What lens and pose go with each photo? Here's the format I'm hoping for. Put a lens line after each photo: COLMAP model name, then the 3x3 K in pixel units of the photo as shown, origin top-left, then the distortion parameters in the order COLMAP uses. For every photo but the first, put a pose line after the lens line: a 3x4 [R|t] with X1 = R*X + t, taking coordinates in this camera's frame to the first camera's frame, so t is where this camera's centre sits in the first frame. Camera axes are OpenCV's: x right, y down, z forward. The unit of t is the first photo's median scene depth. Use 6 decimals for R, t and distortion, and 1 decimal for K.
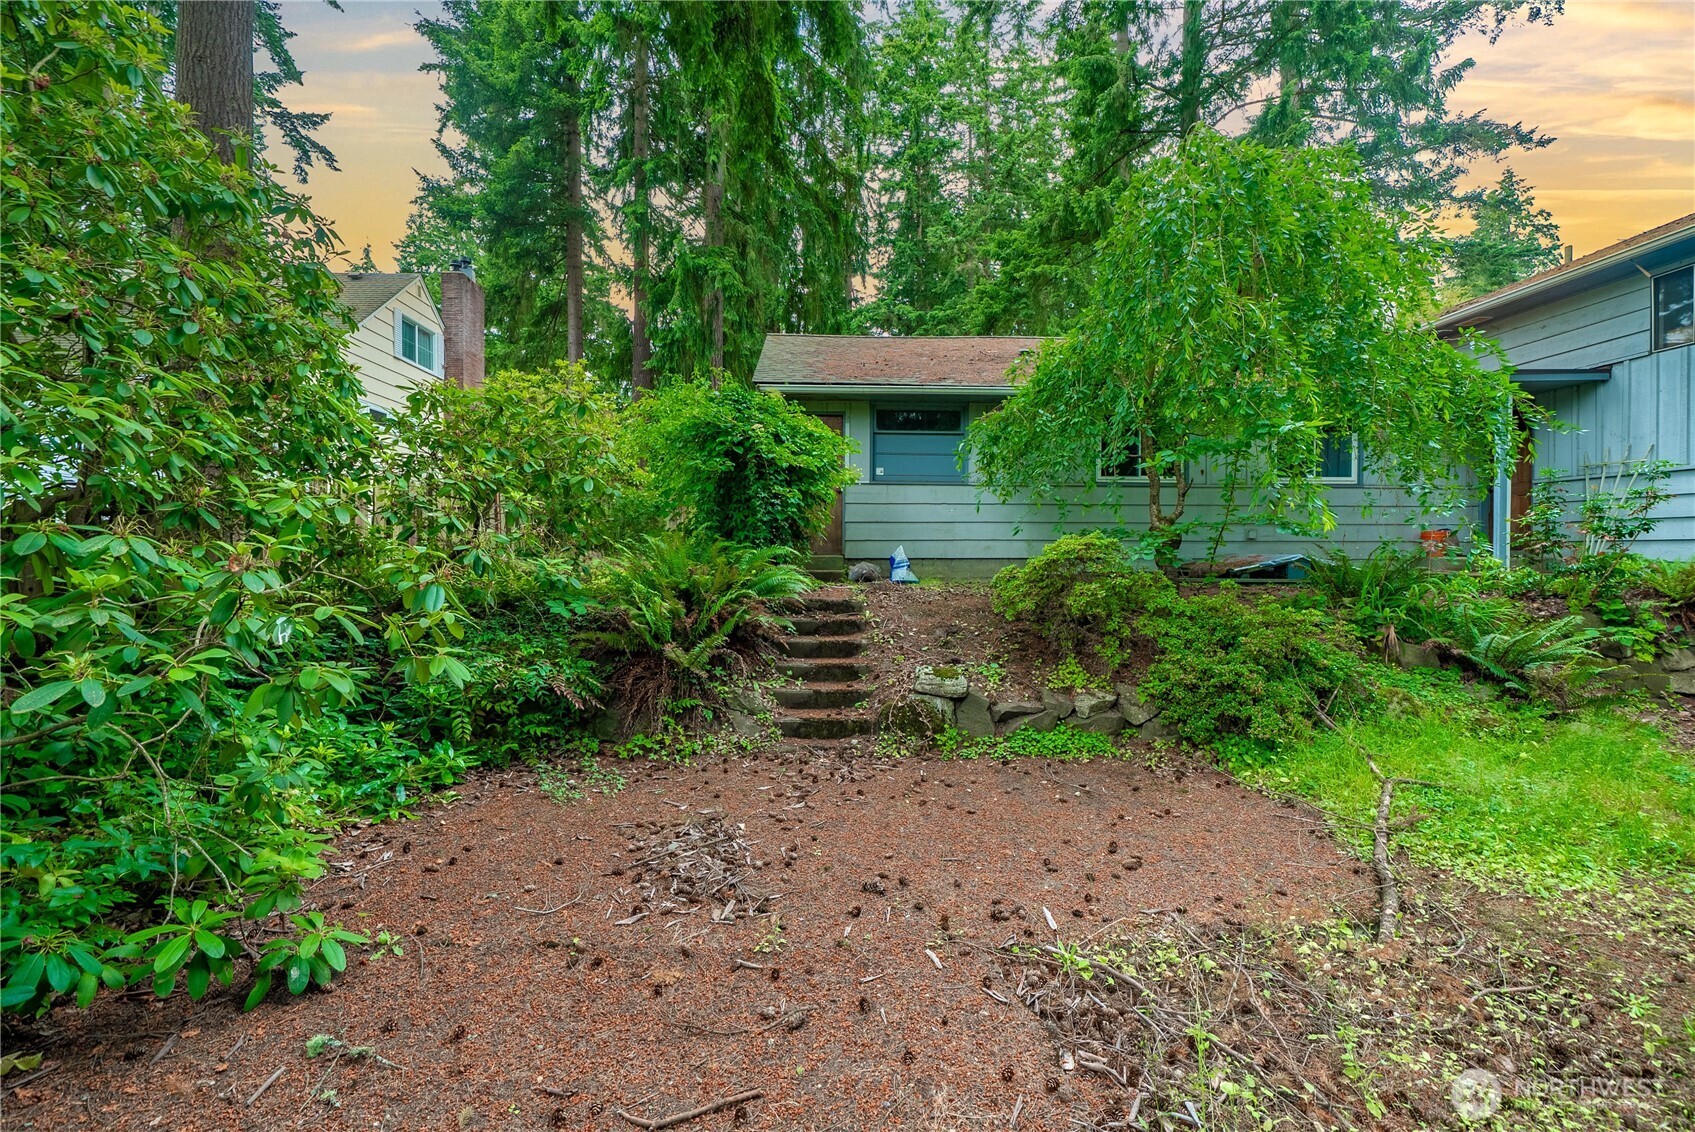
lens RADIAL K [[762.1, 0, 795.0], [0, 762.1, 559.5], [0, 0, 1]] dist [-0.000511, 0.001305]
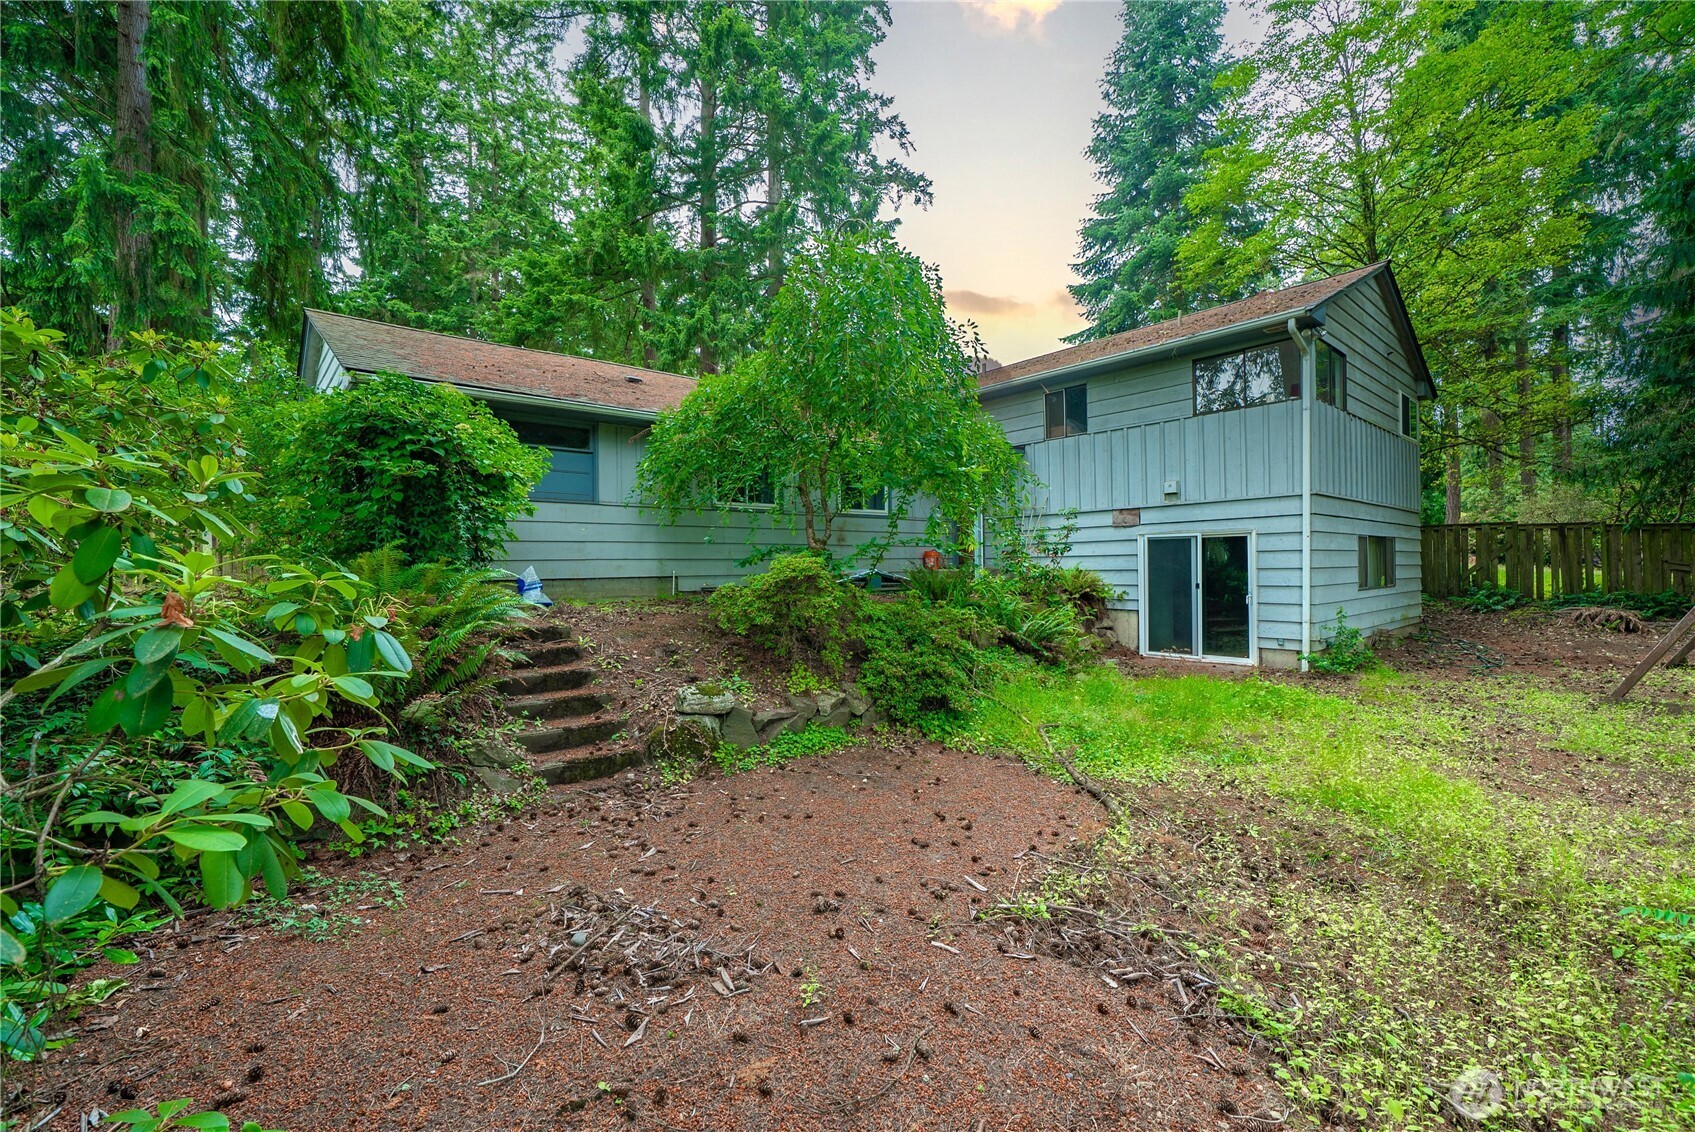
lens RADIAL K [[738.8, 0, 808.1], [0, 738.8, 562.0], [0, 0, 1]] dist [-0.003165, 0.000339]
pose [[0.775710, -0.008599, 0.631030, -0.320862], [0.022379, 0.999653, -0.013888, -0.005314], [-0.630692, 0.024895, 0.775634, 0.154710]]
